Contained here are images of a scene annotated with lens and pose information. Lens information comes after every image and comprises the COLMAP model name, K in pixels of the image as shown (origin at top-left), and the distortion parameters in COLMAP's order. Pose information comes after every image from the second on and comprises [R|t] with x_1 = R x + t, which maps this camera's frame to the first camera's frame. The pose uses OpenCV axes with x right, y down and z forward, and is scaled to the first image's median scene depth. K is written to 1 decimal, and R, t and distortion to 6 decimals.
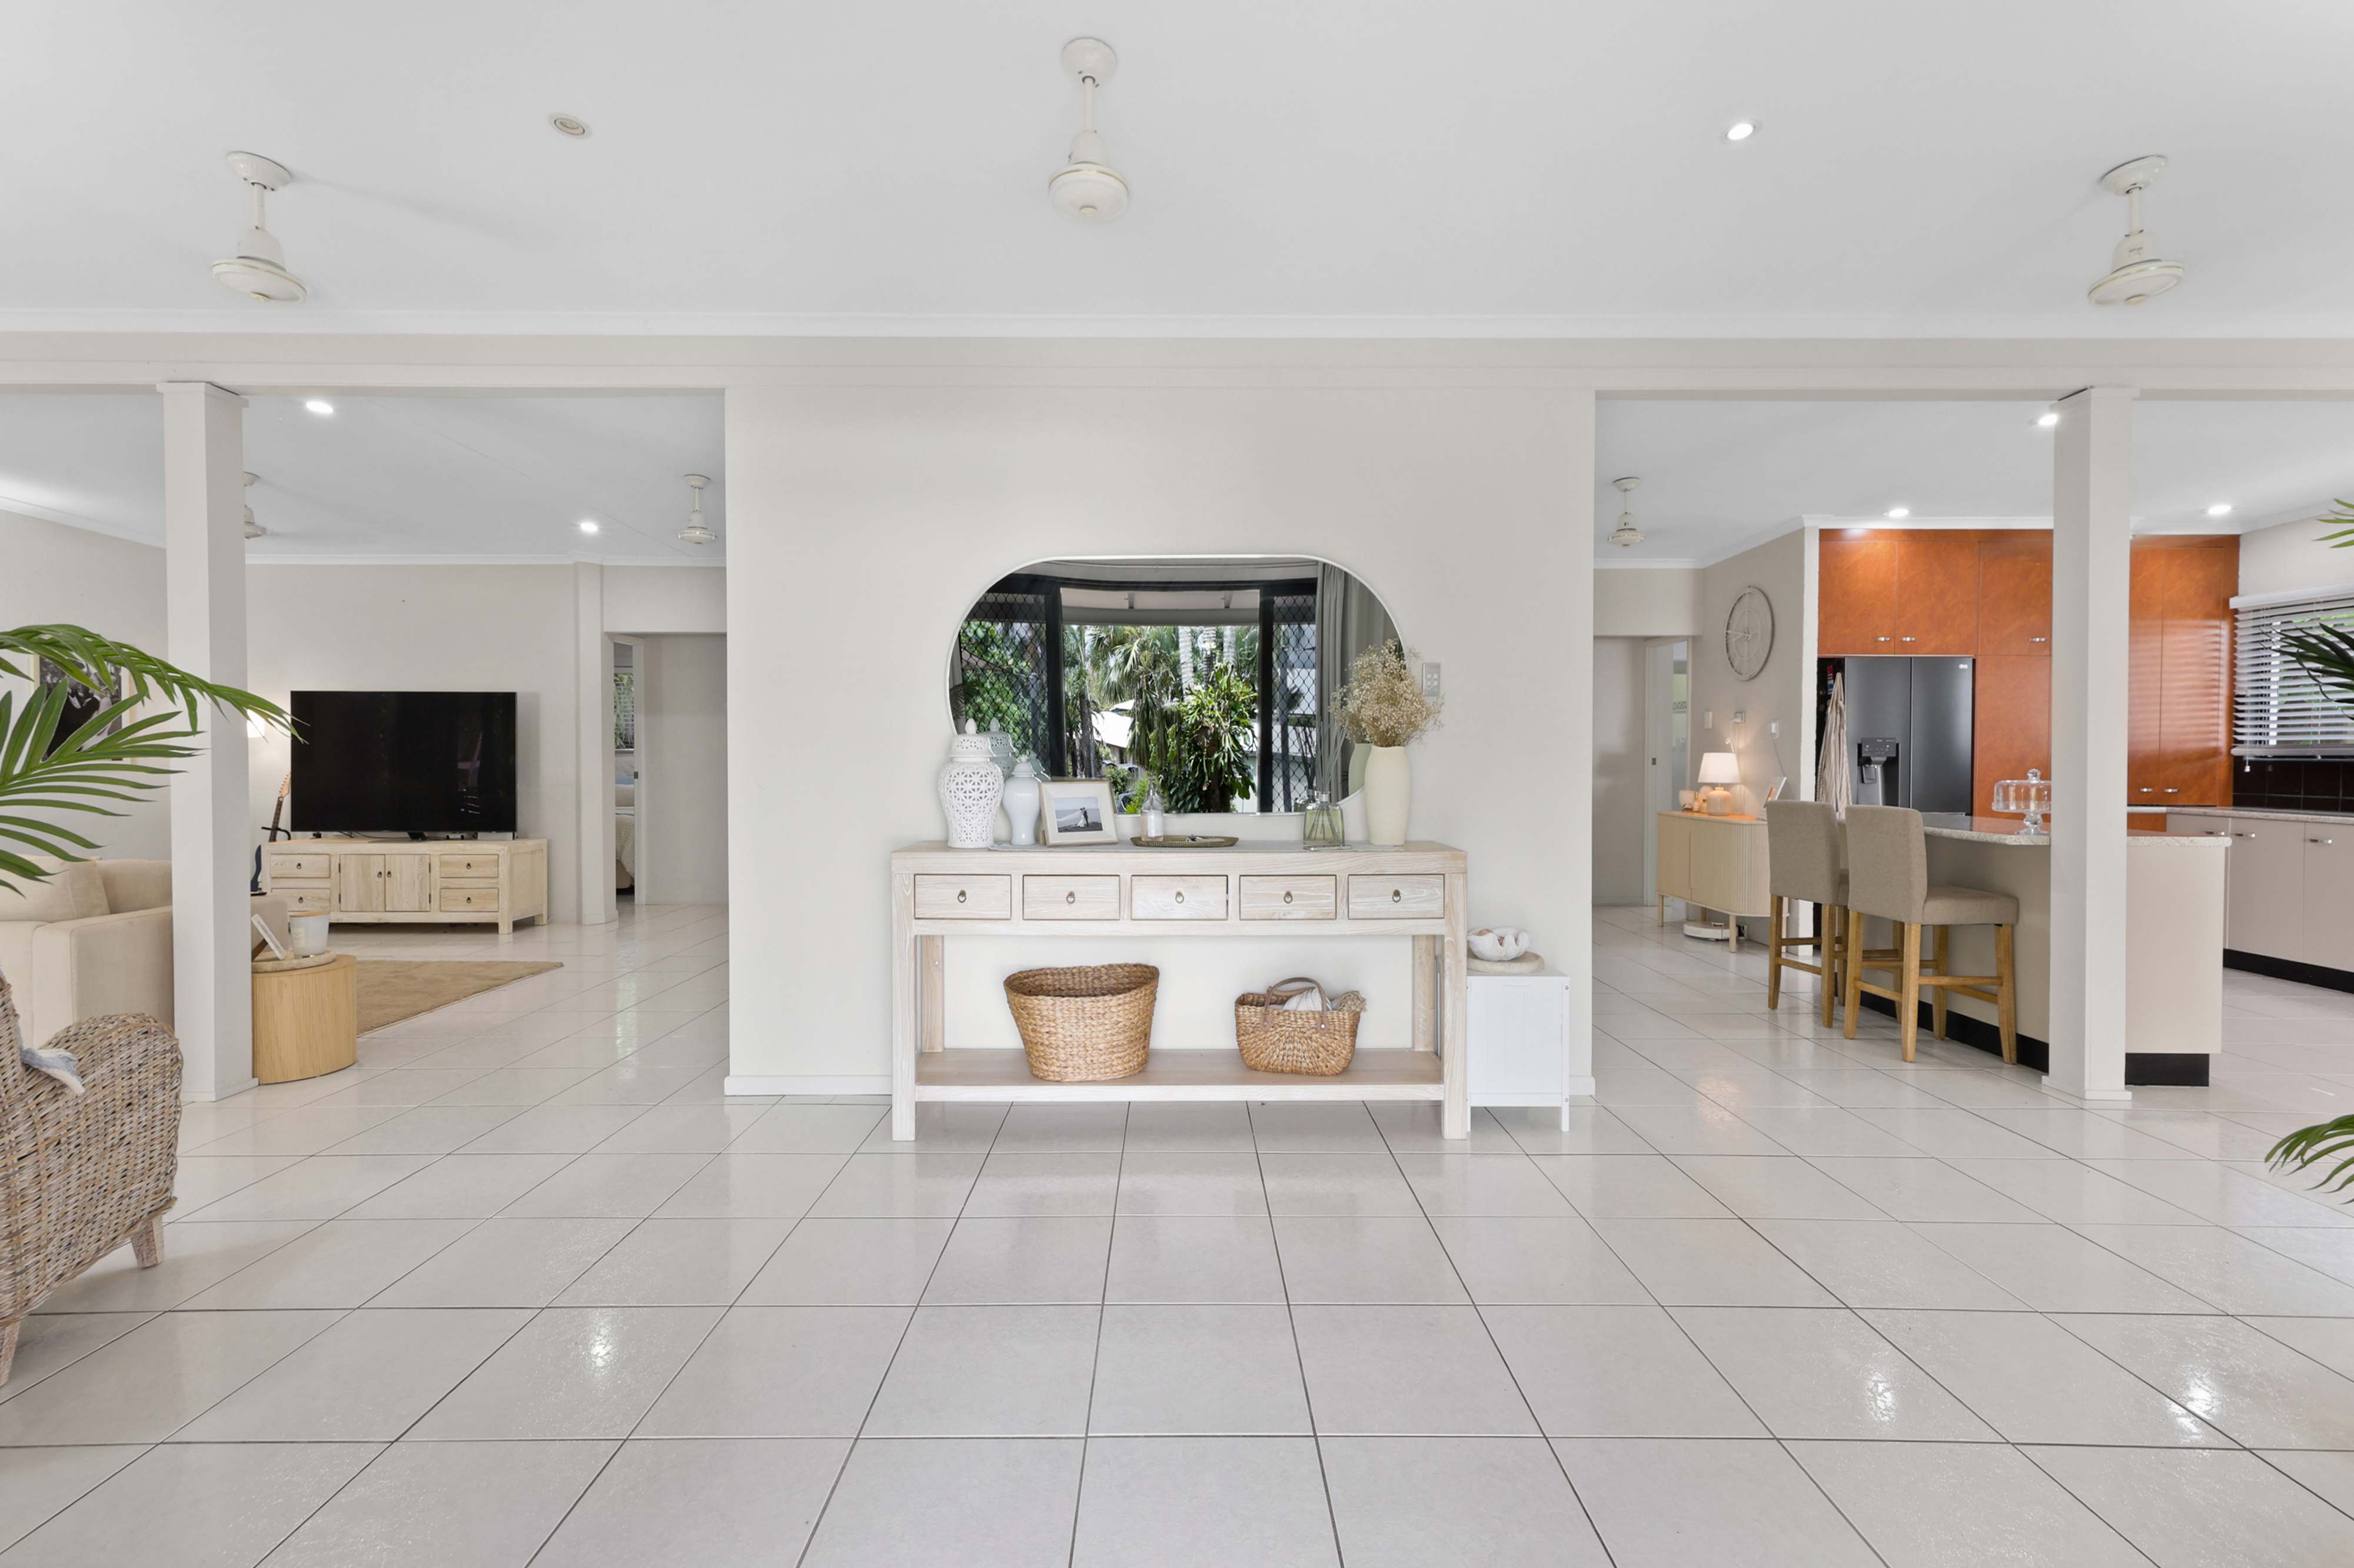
lens RADIAL K [[989.6, 0, 1167.5], [0, 989.6, 762.7], [0, 0, 1]] dist [-0.000128, -0.000168]
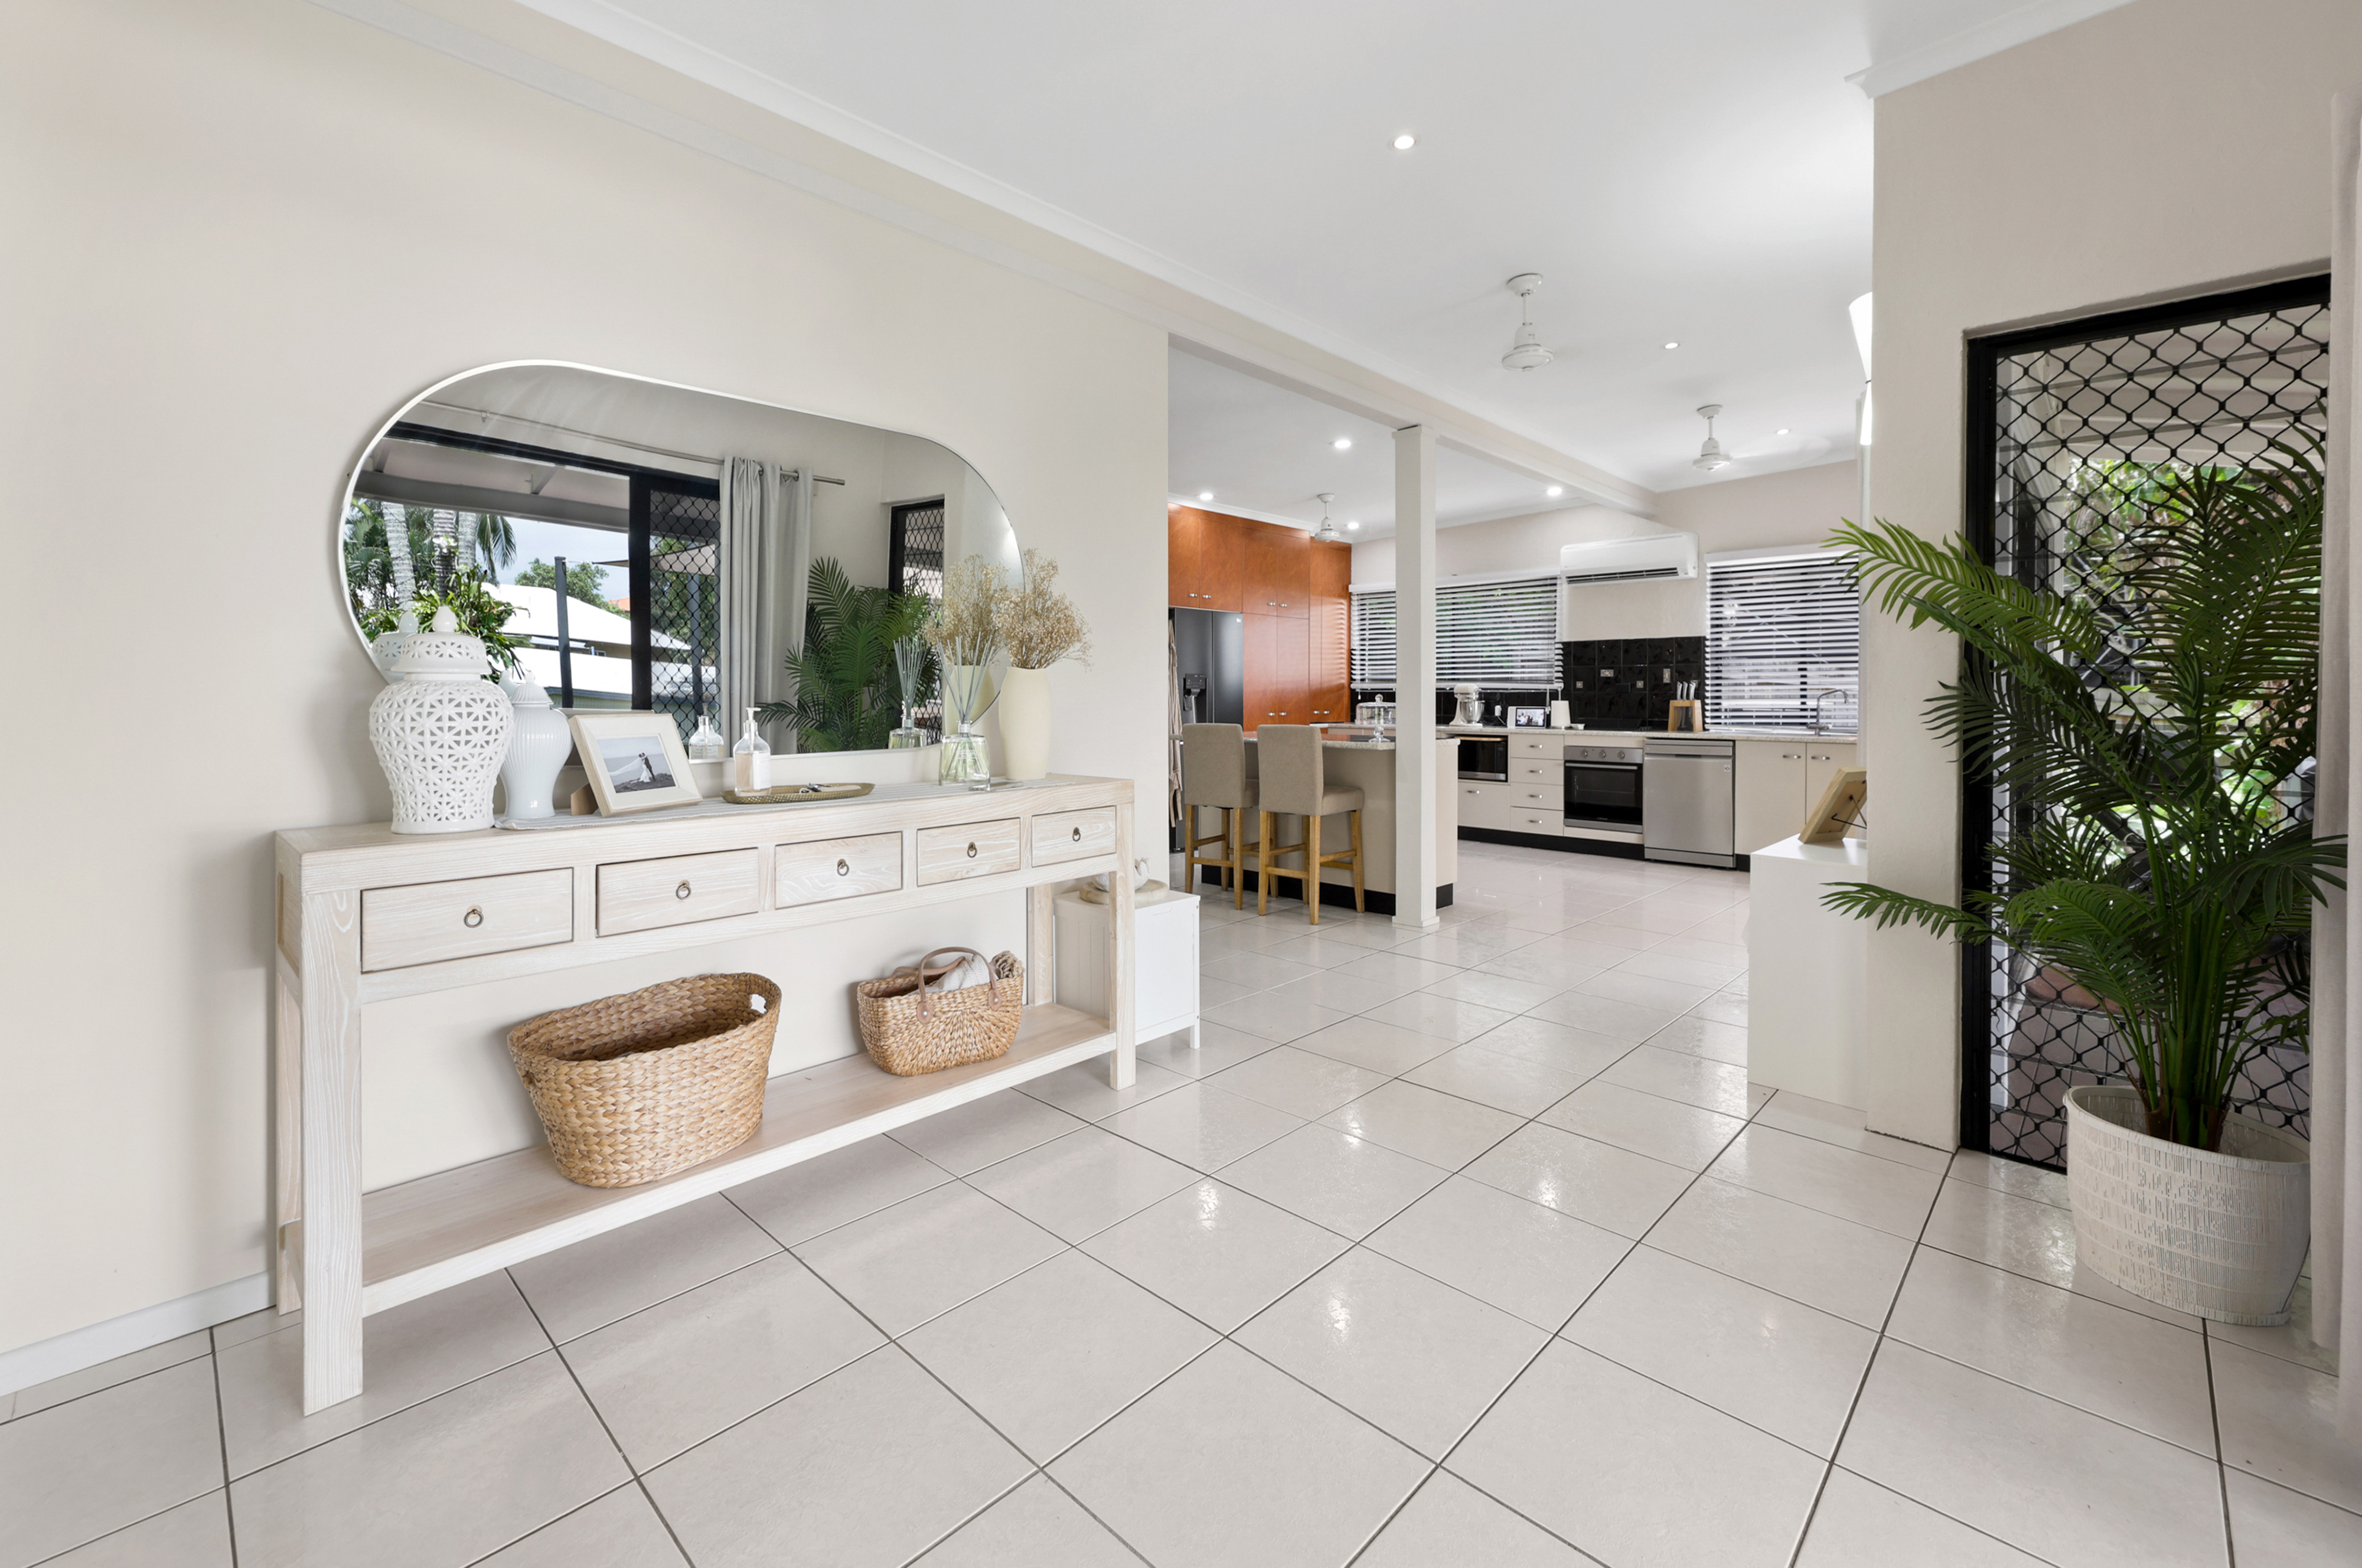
lens RADIAL K [[968.5, 0, 1185.3], [0, 968.5, 691.3], [0, 0, 1]] dist [0.000592, -0.000063]
pose [[0.684682, 0.001886, 0.728839, -0.309100], [0.005742, 0.999952, -0.007982, 0.011601], [-0.728819, 0.009650, 0.684638, 0.297476]]
